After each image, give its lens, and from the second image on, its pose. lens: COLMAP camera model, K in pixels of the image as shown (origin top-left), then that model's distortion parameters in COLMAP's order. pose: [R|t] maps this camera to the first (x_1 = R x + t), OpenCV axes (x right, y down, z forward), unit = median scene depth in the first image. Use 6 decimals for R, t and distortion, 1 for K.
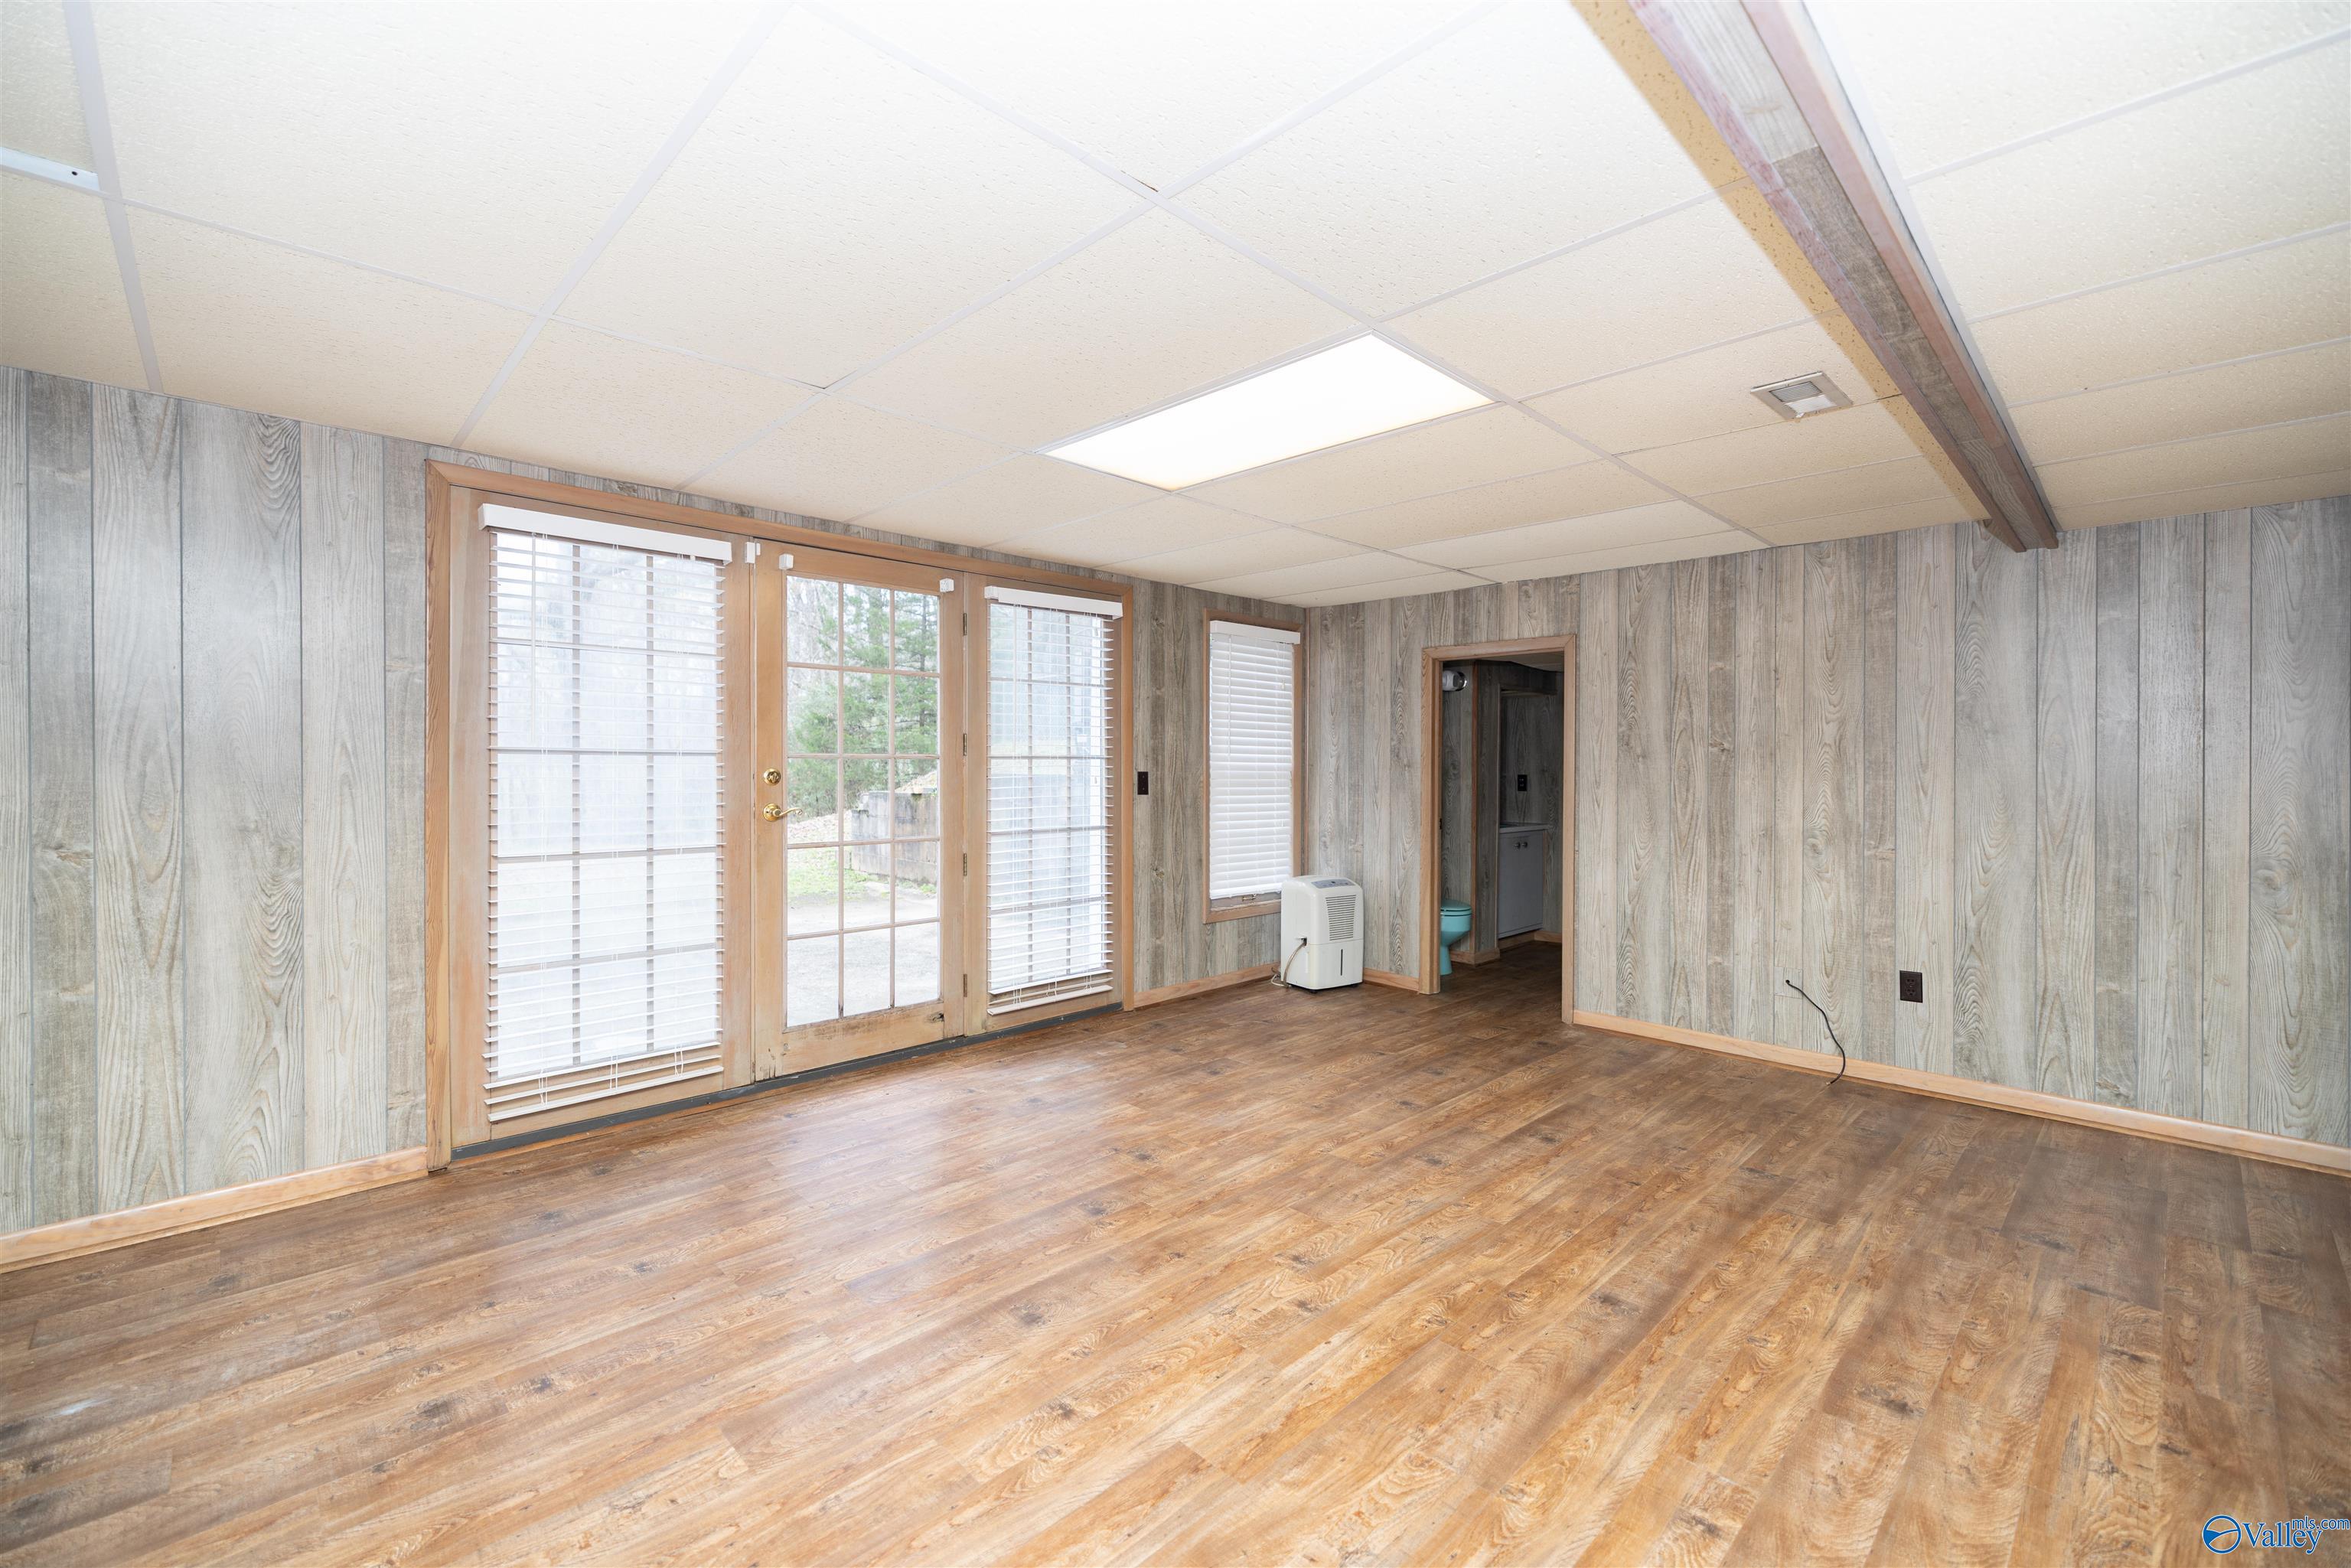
lens RADIAL K [[986.2, 0, 1171.5], [0, 986.2, 770.7], [0, 0, 1]] dist [-0.000259, -0.000409]
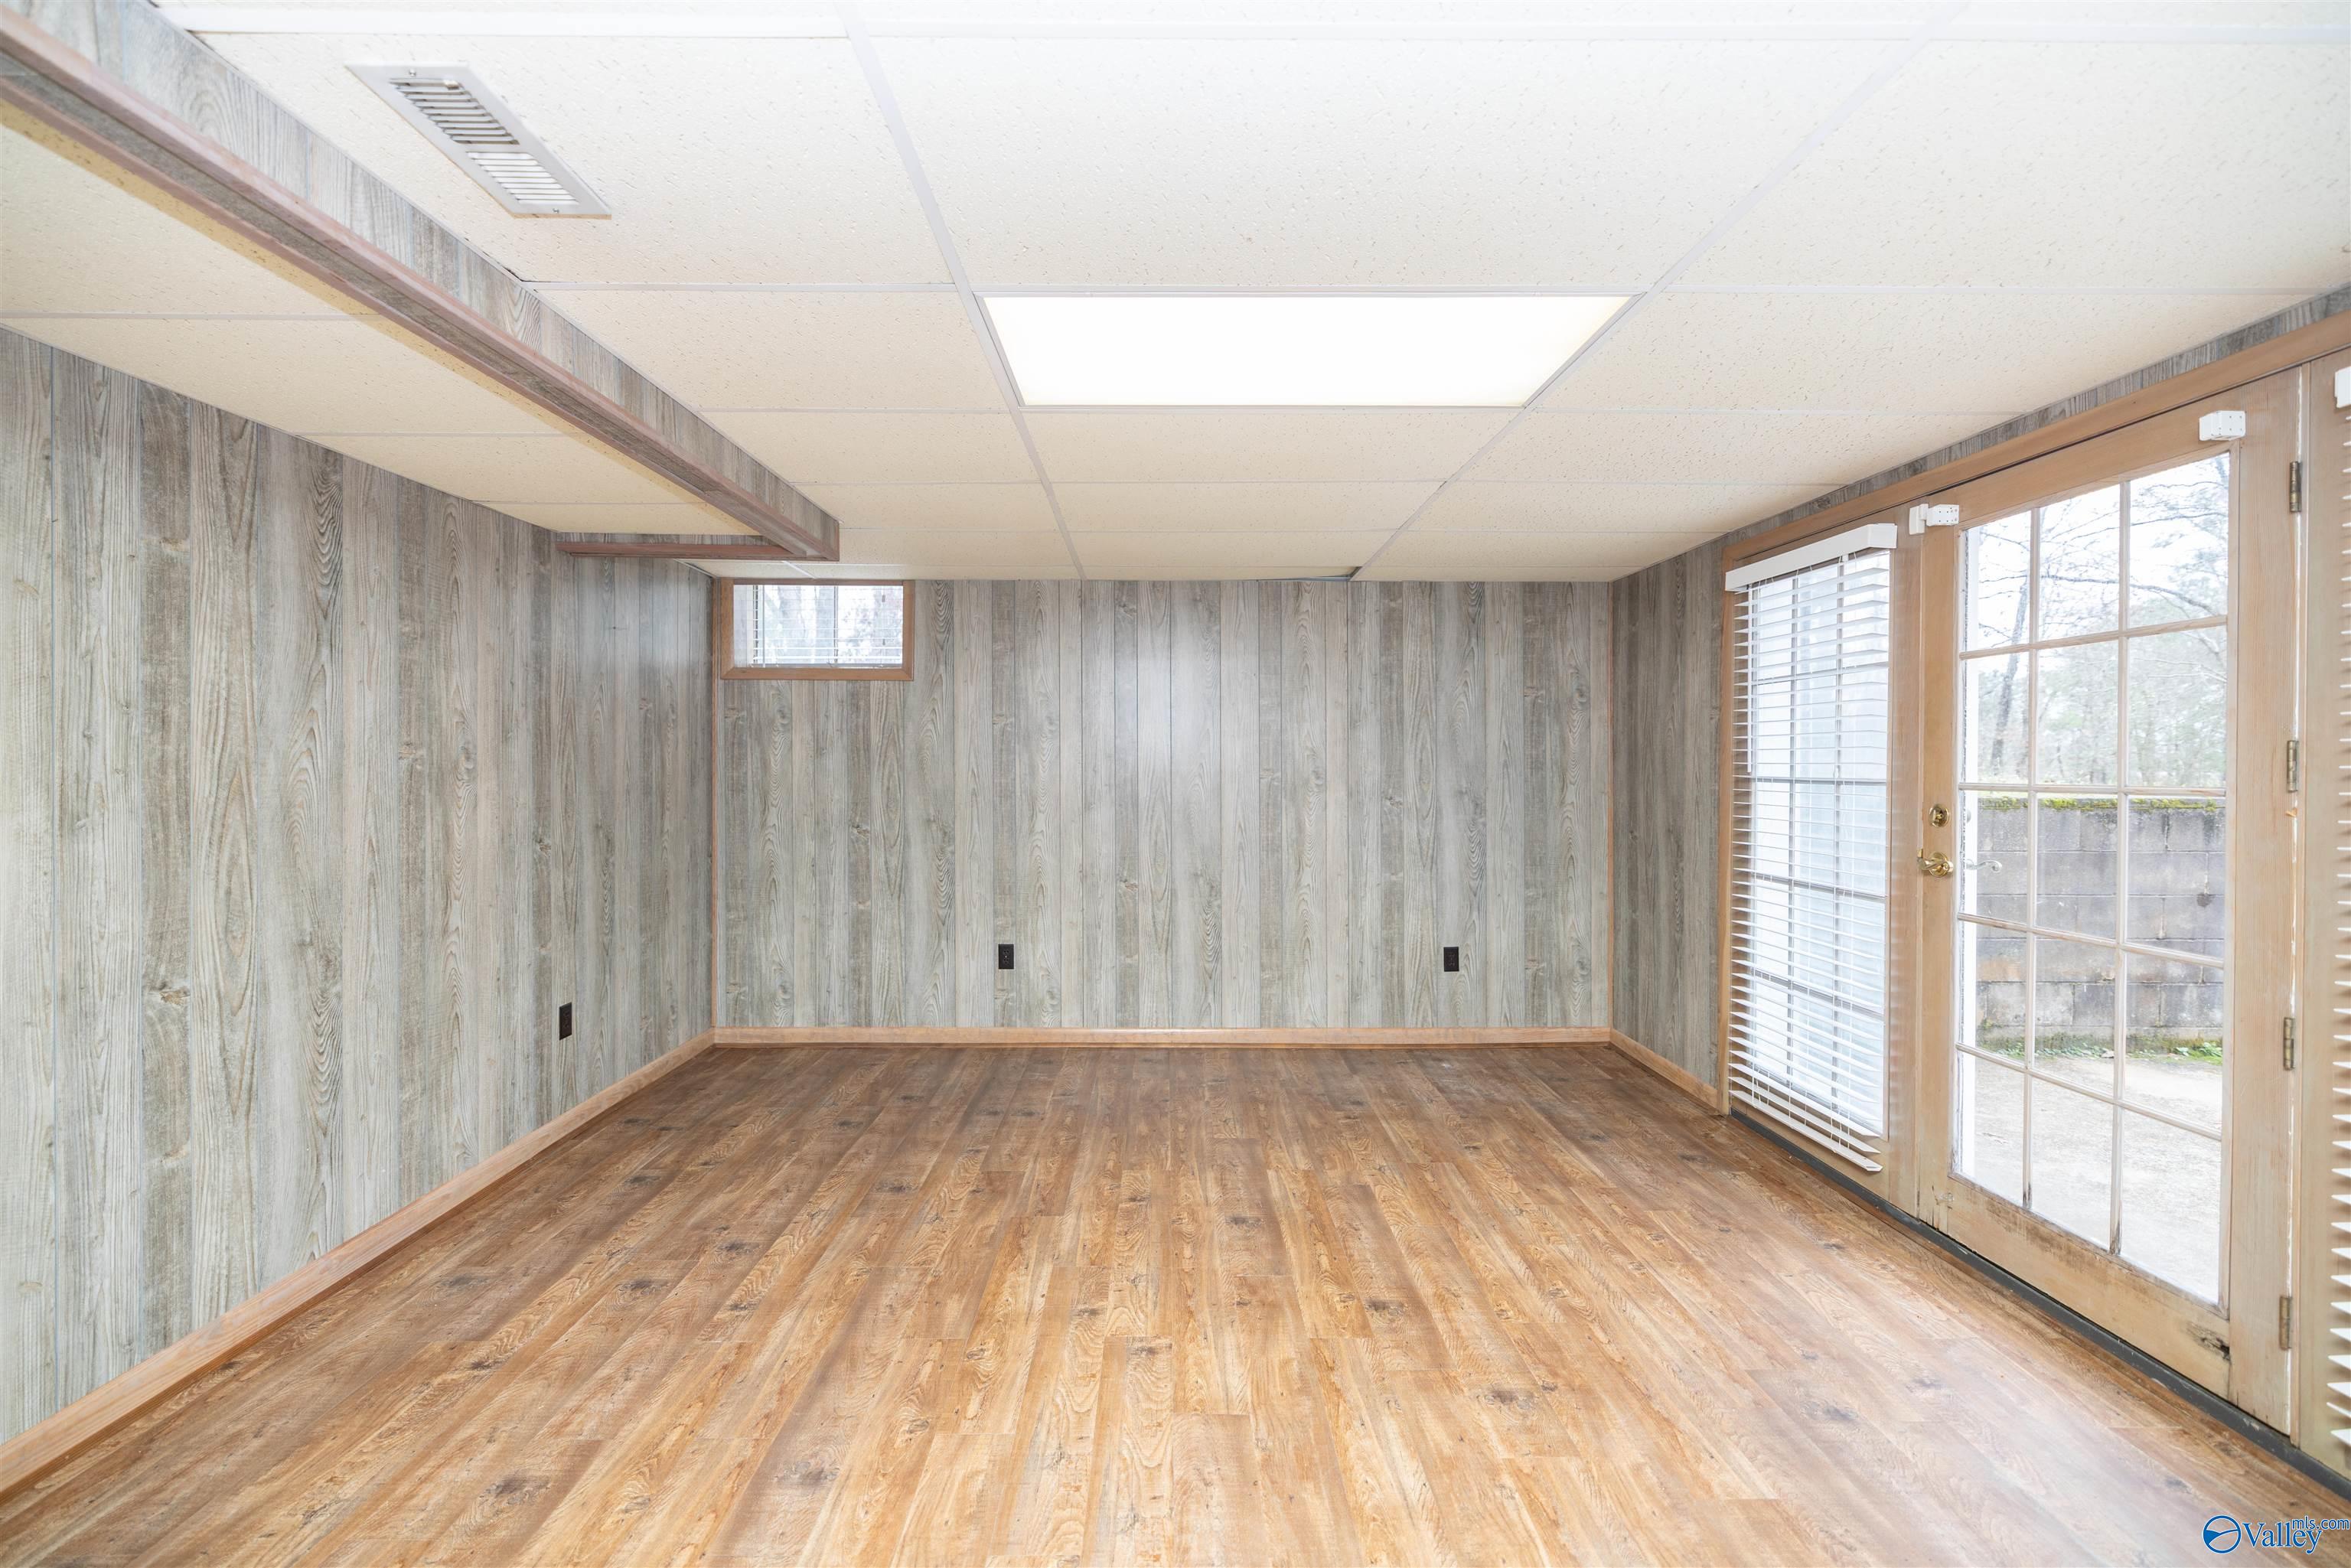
lens RADIAL K [[986.2, 0, 1171.5], [0, 986.2, 770.7], [0, 0, 1]] dist [-0.000259, -0.000409]
pose [[-0.692848, -0.002690, -0.721079, 0.639055], [-0.010374, 0.999927, 0.006238, -0.031497], [0.721009, 0.011803, -0.692825, 1.366935]]
